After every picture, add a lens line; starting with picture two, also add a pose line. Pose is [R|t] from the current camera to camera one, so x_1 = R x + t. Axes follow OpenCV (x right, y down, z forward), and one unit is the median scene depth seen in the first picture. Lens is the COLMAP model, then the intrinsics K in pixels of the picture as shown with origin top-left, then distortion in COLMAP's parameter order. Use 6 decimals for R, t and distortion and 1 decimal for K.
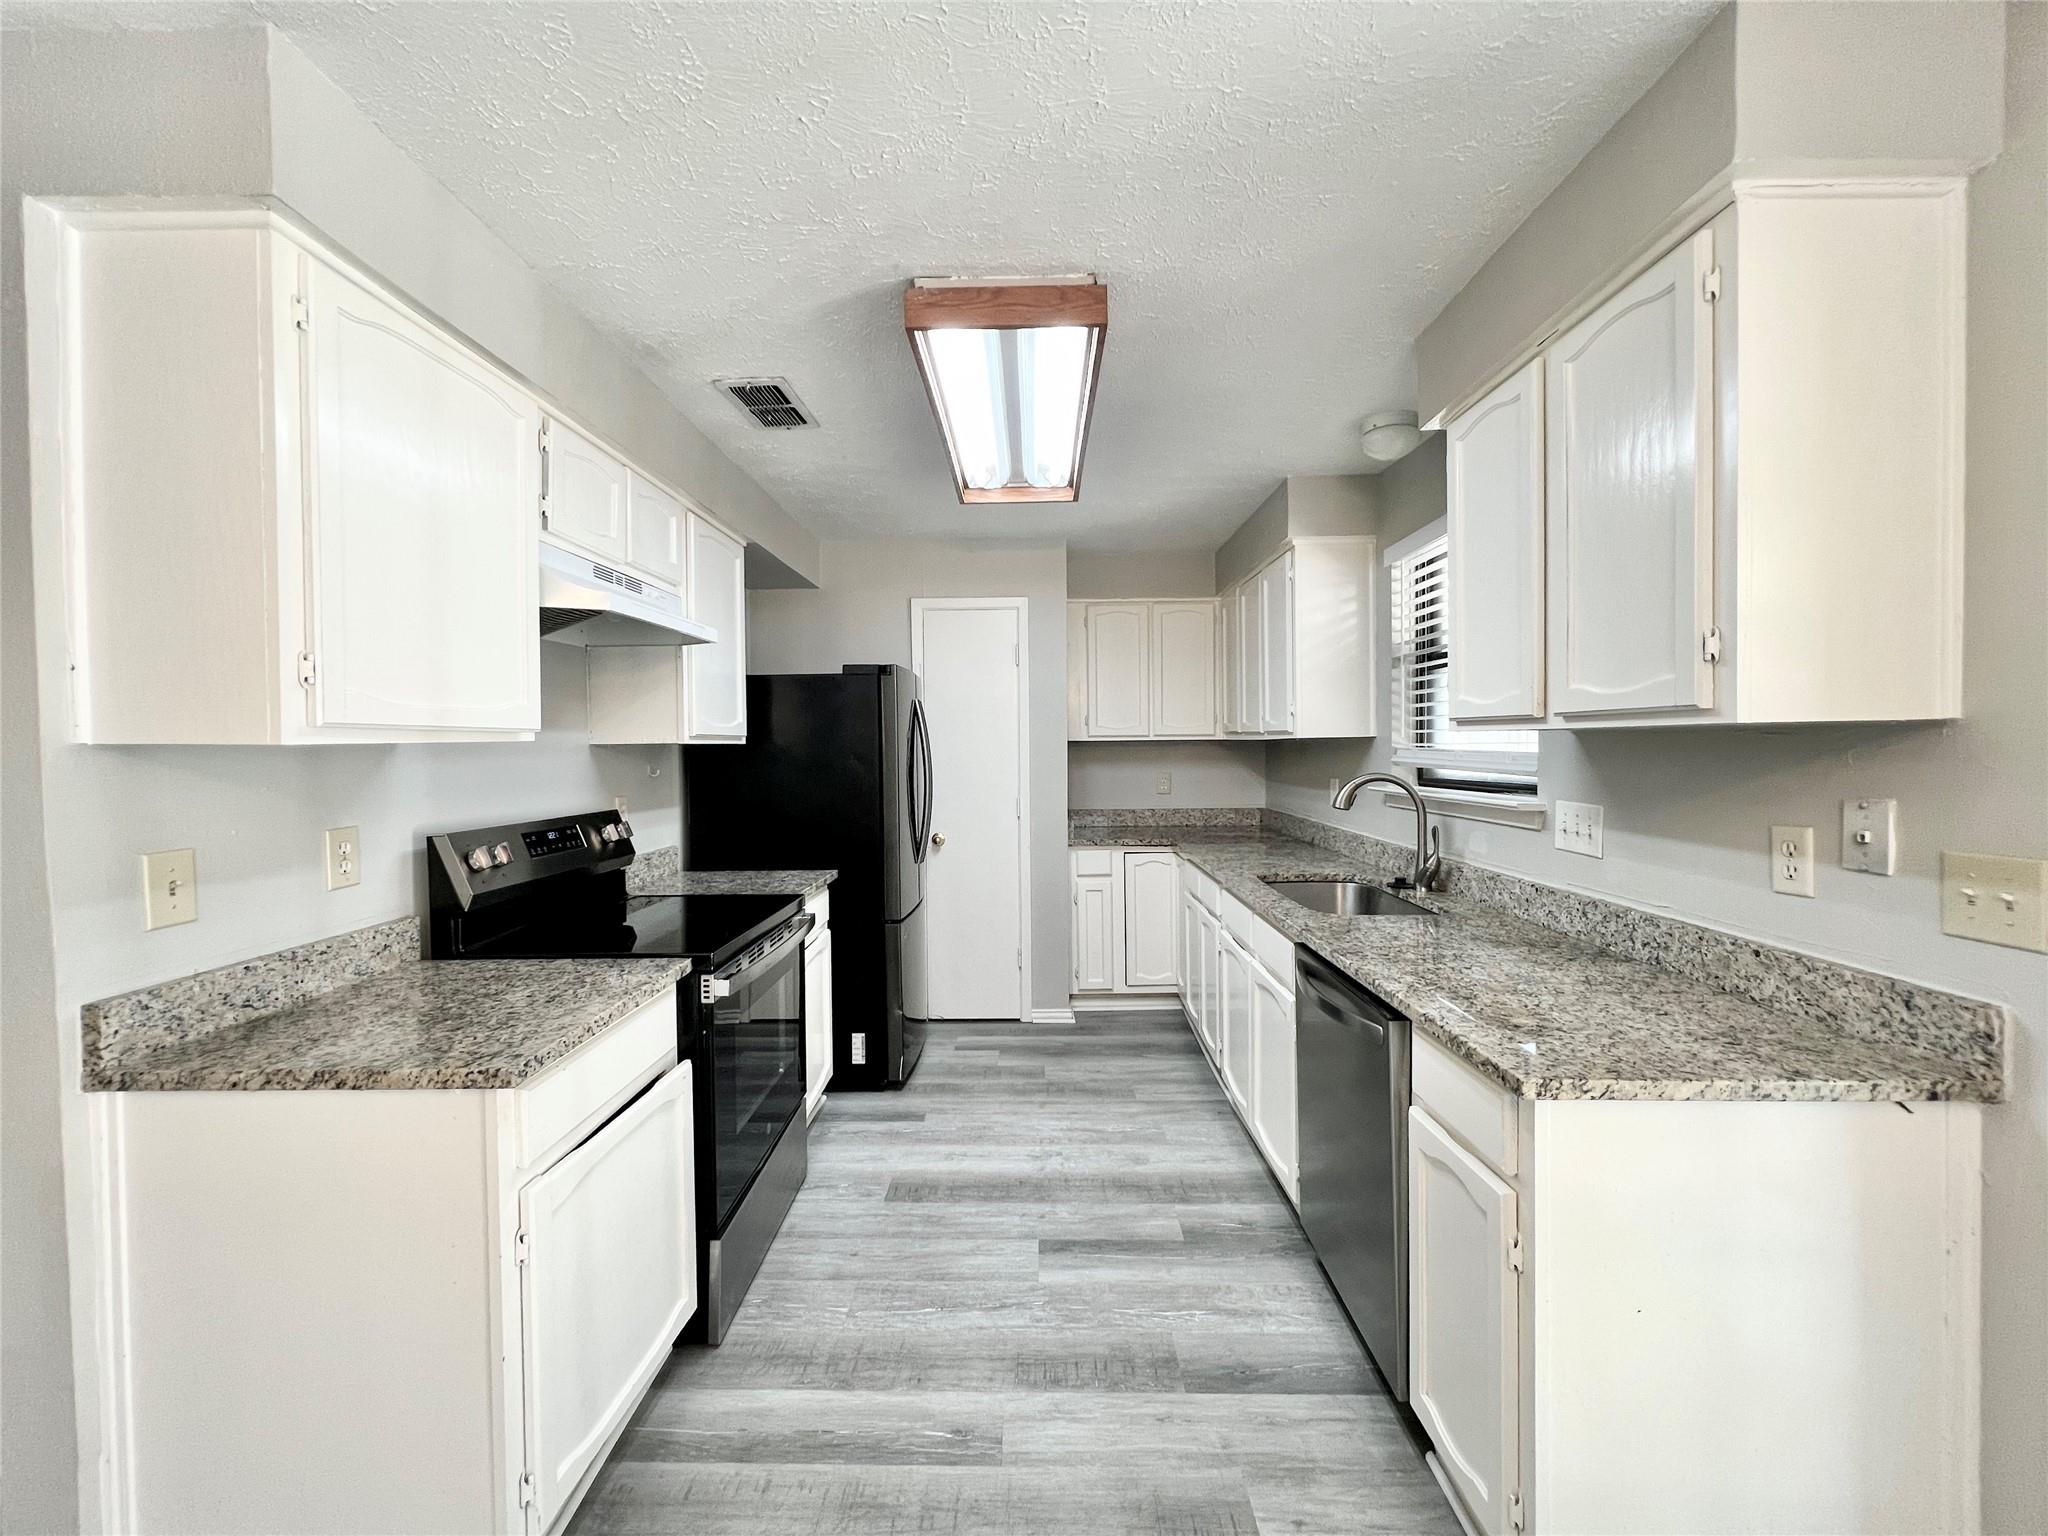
lens RADIAL K [[821.0, 0, 1021.3], [0, 821.0, 763.5], [0, 0, 1]] dist [0.001422, -0.000329]
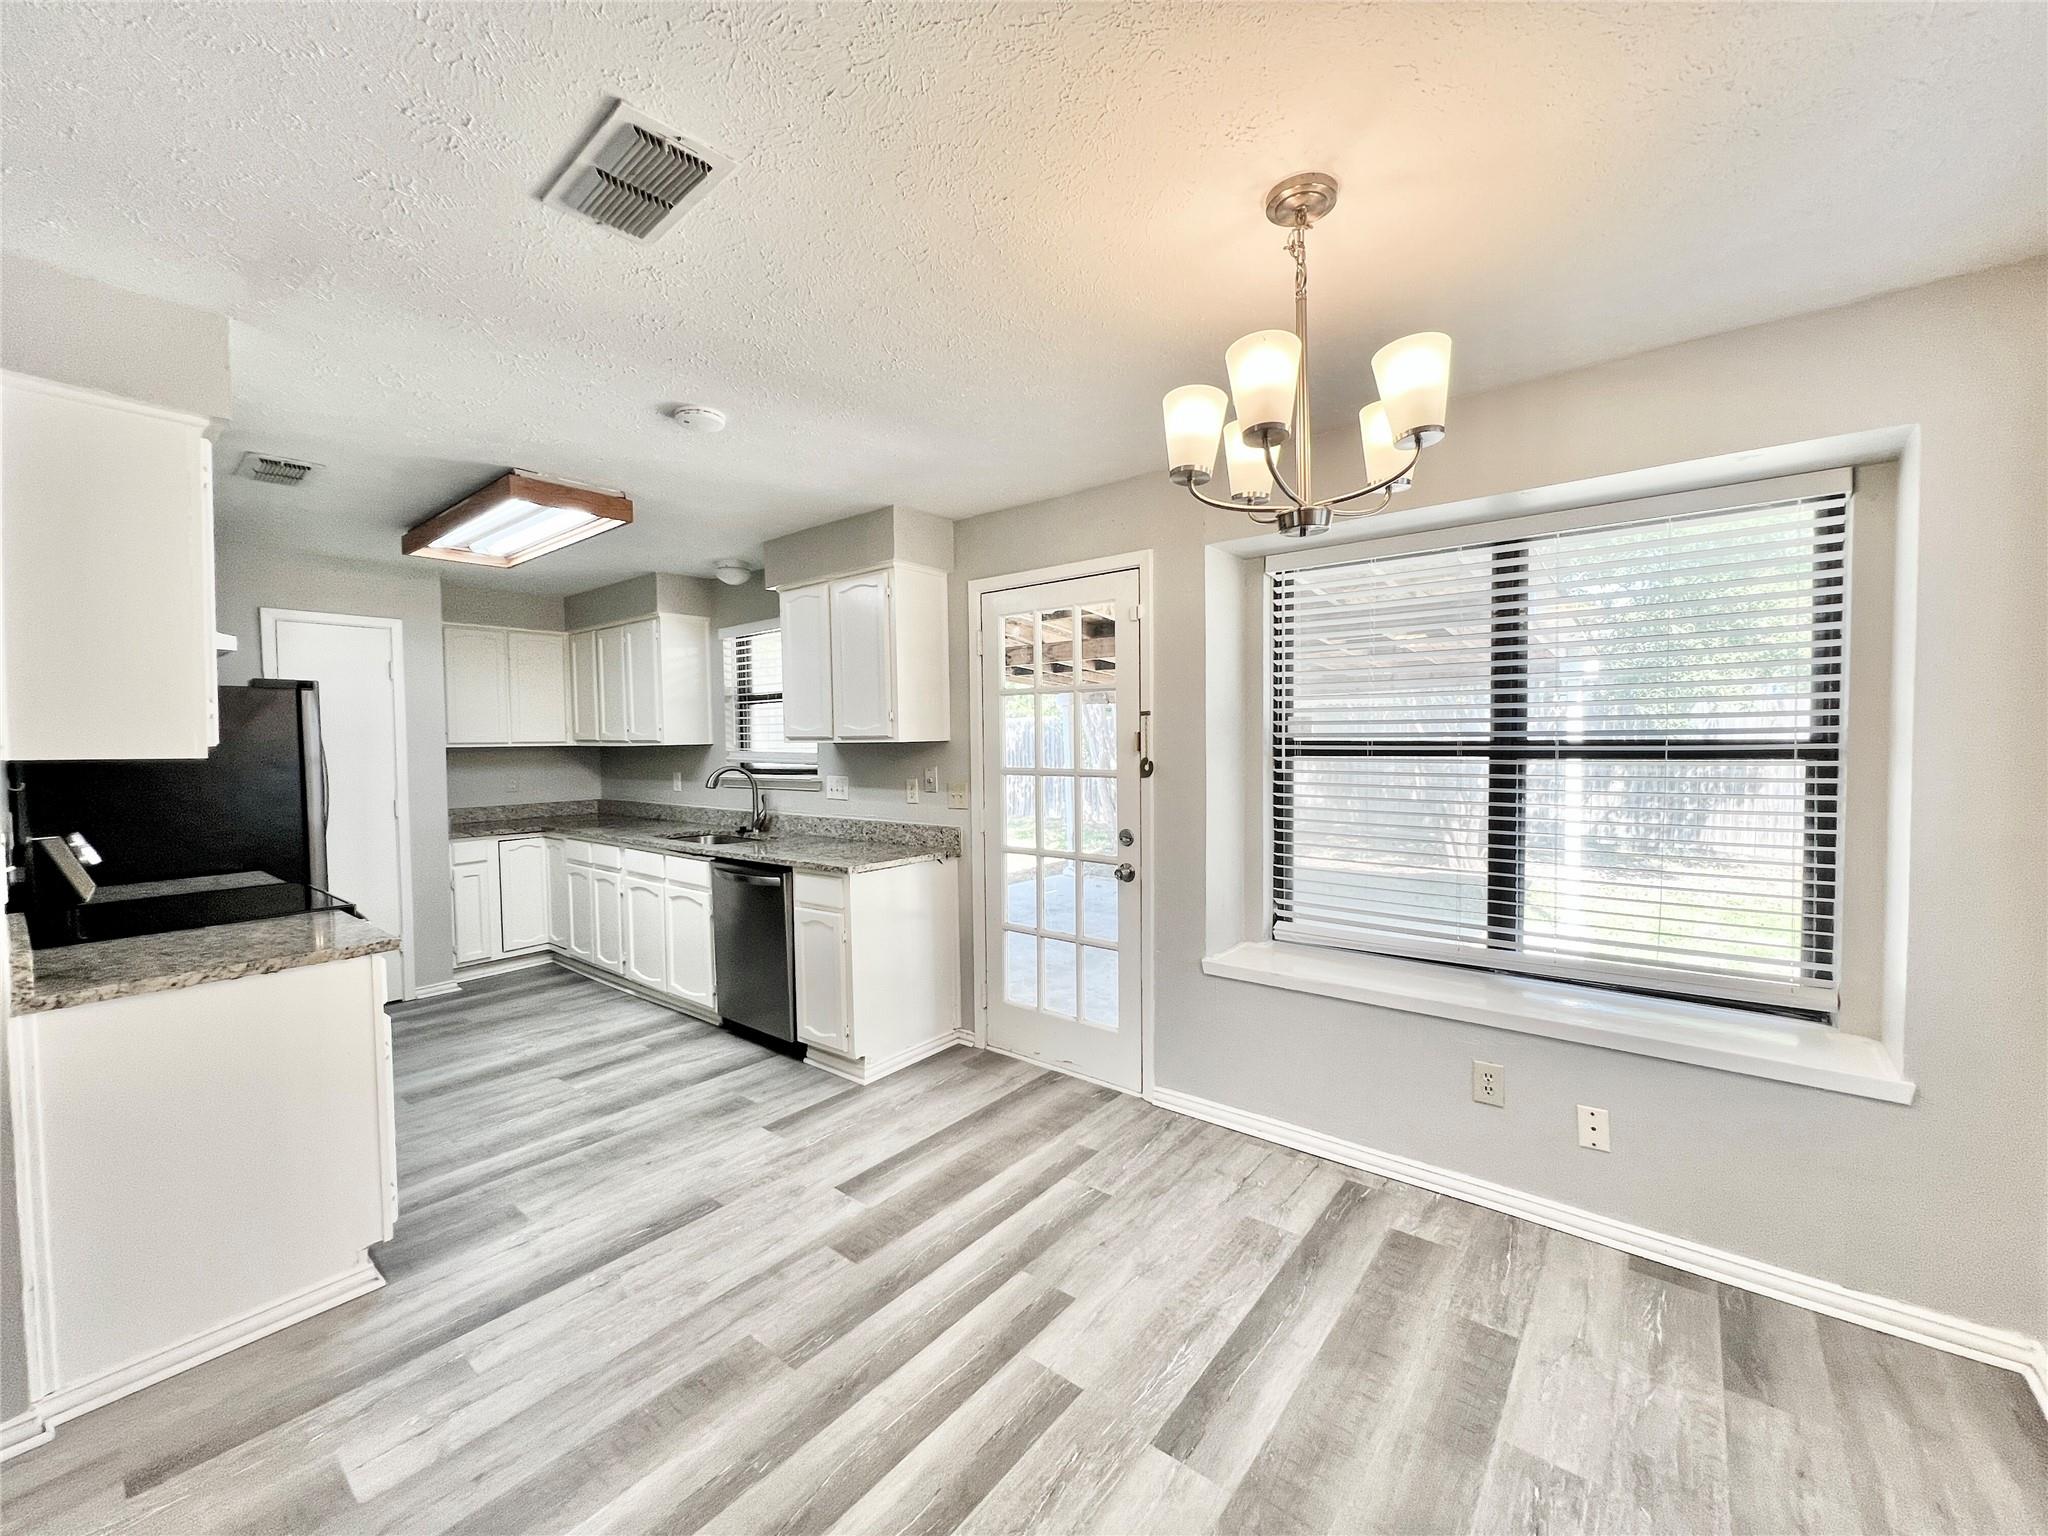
lens RADIAL K [[821.0, 0, 1019.4], [0, 821.0, 773.3], [0, 0, 1]] dist [0.001422, -0.000329]
pose [[0.616715, -0.031791, 0.786544, -0.553253], [0.024397, 0.999476, 0.021268, 0.004381], [-0.786808, 0.006073, 0.617168, -0.542146]]
